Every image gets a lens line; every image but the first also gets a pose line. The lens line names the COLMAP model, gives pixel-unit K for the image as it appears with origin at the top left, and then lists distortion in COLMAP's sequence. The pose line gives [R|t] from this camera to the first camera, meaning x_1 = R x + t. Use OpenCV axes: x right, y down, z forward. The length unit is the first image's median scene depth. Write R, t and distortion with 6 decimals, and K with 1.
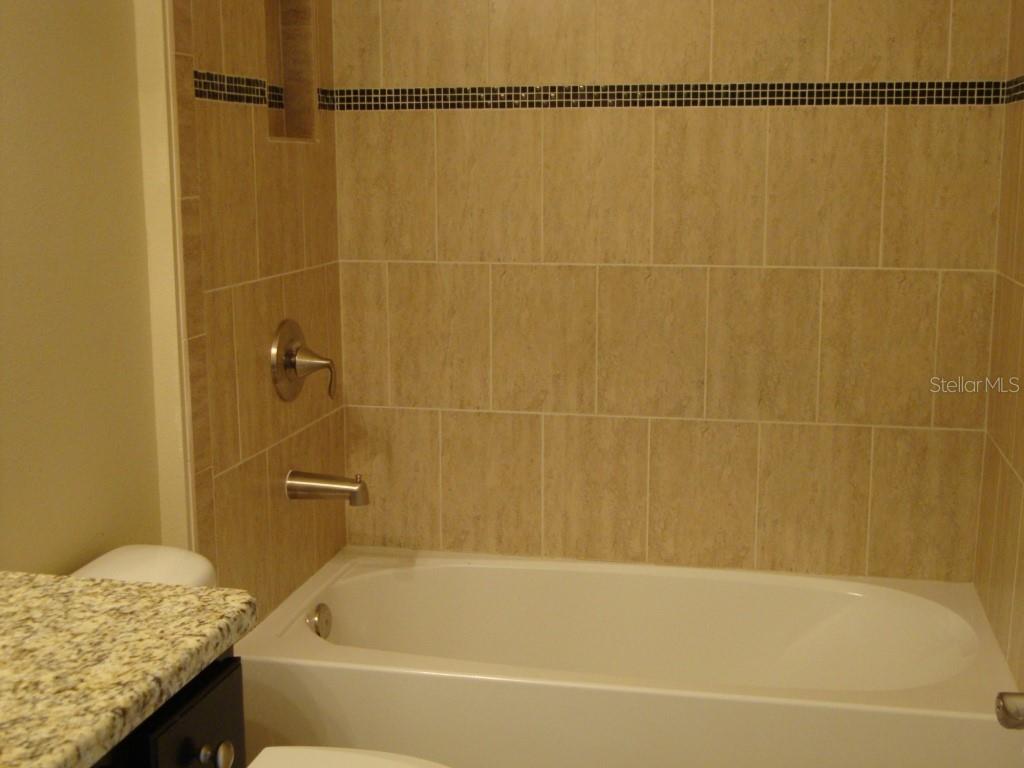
lens RADIAL K [[1266.4, 0, 512.1], [0, 1266.4, 384.4], [0, 0, 1]] dist [-0.029316, 0.000000]
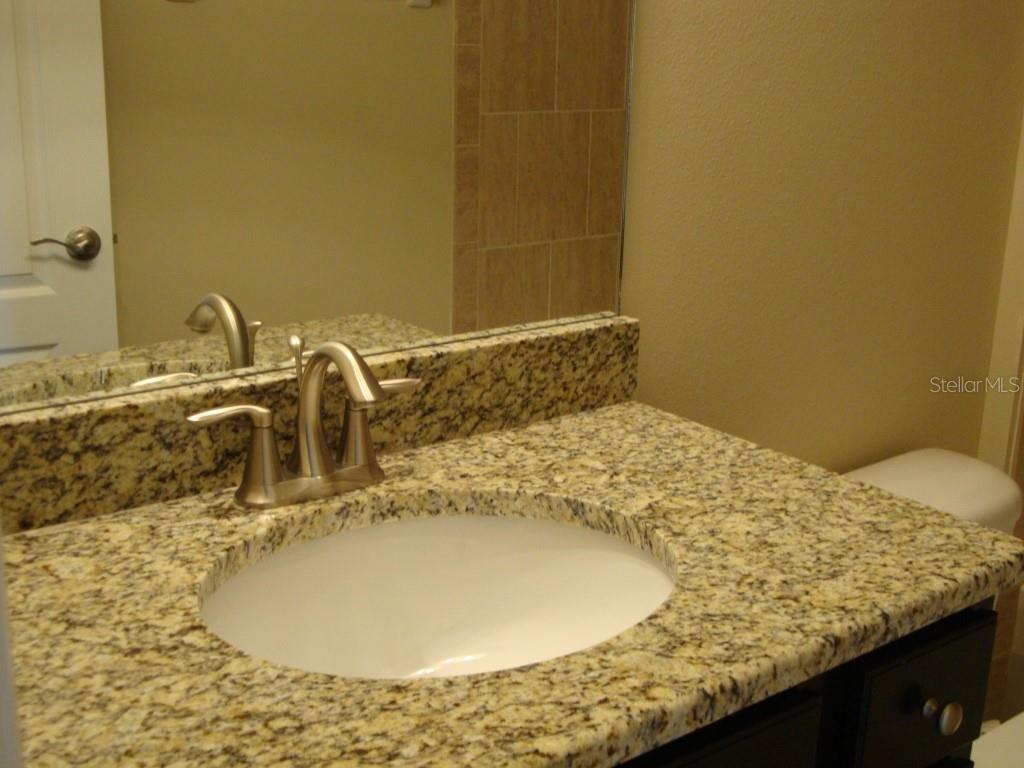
lens RADIAL K [[1266.4, 0, 511.8], [0, 1266.4, 382.2], [0, 0, 1]] dist [-0.029316, 0.000000]
pose [[0.771474, 0.198088, -0.604639, 0.023756], [-0.140758, 0.979890, 0.141429, -0.018636], [0.620496, -0.024001, 0.783843, 0.120621]]
